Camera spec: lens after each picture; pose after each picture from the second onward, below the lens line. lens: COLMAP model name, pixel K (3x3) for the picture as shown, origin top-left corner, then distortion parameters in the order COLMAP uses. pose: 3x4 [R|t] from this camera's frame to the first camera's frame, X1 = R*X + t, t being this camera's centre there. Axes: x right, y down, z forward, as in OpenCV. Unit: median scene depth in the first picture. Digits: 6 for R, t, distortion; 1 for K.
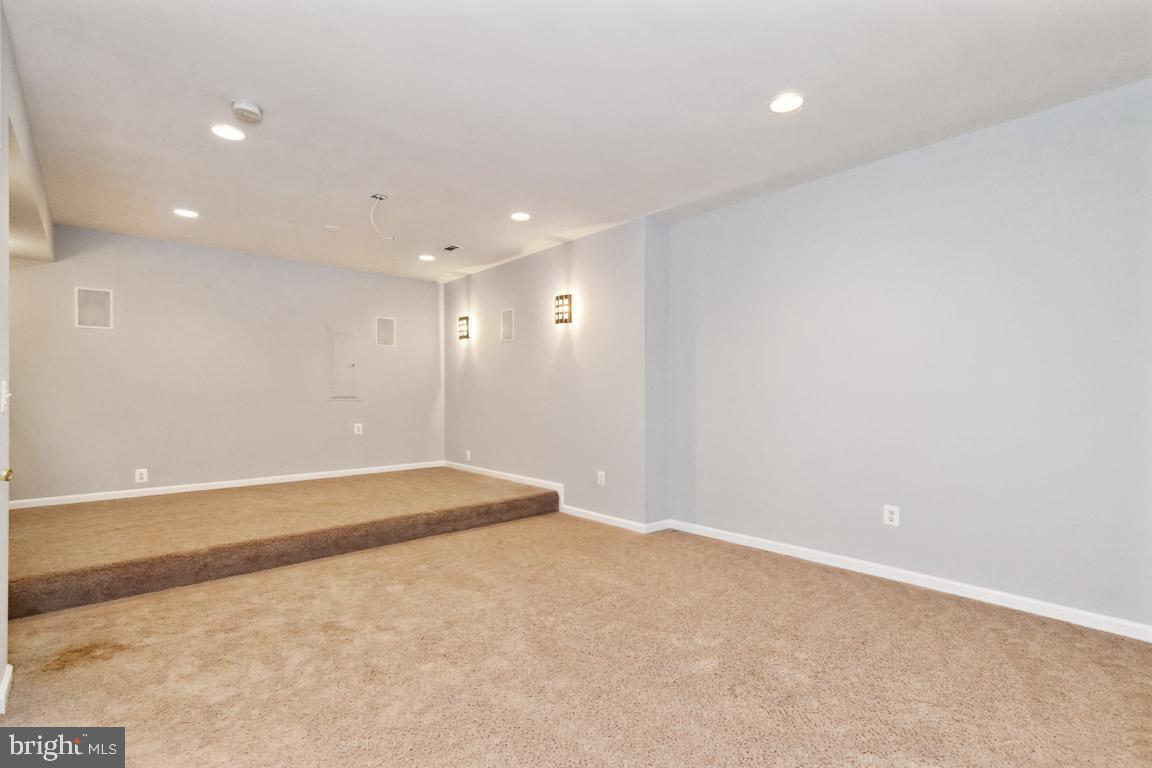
lens RADIAL K [[531.5, 0, 575.4], [0, 531.5, 387.4], [0, 0, 1]] dist [0.001729, -0.000417]
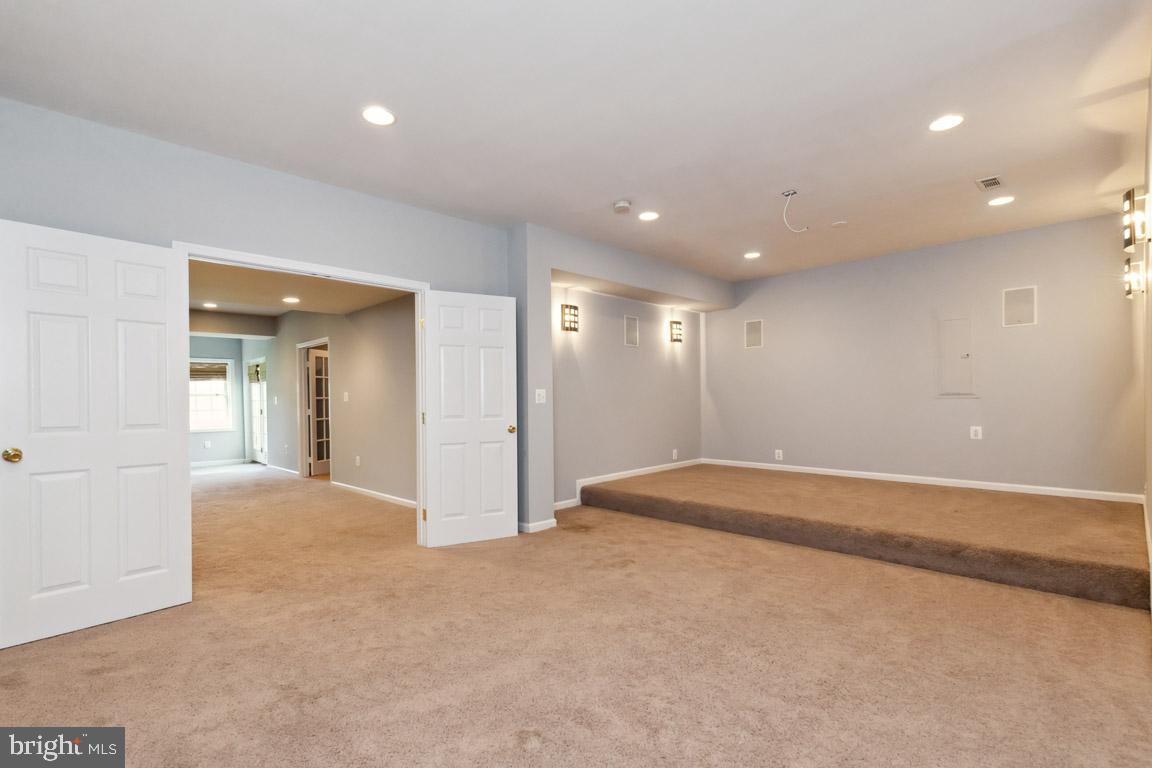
lens RADIAL K [[531.5, 0, 577.3], [0, 531.5, 391.4], [0, 0, 1]] dist [0.001729, -0.000417]
pose [[0.060719, -0.008056, -0.998122, 0.500075], [0.026978, 0.999615, -0.006426, 0.004241], [0.997790, -0.026537, 0.060913, 0.436513]]
